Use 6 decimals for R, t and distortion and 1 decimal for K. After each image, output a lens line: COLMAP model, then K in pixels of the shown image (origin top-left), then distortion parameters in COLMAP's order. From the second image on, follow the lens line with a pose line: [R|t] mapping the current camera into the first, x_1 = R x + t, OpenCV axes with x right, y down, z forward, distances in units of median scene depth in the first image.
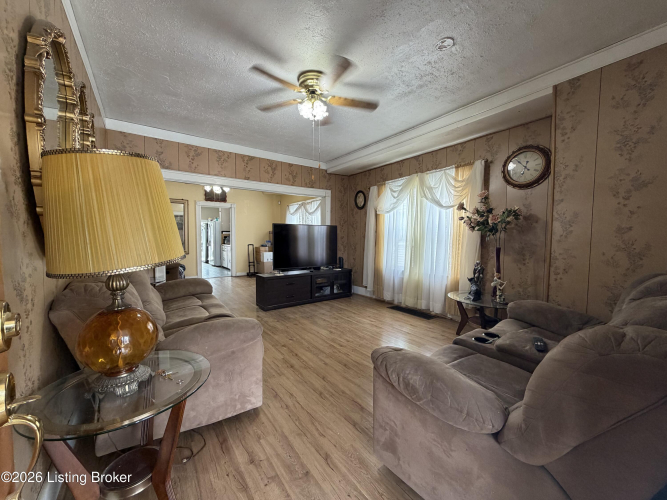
lens RADIAL K [[261.7, 0, 333.5], [0, 261.7, 250.0], [0, 0, 1]] dist [0.000324, -0.000076]
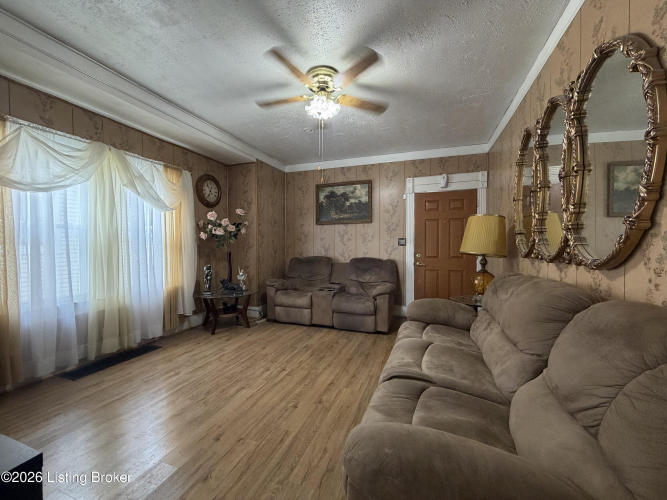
lens RADIAL K [[261.7, 0, 333.5], [0, 261.7, 250.0], [0, 0, 1]] dist [0.000324, -0.000076]
pose [[-0.559168, -0.024563, 0.828691, -0.699429], [0.029238, 0.998355, 0.049320, -0.063599], [-0.828539, 0.051807, -0.557530, 1.197607]]
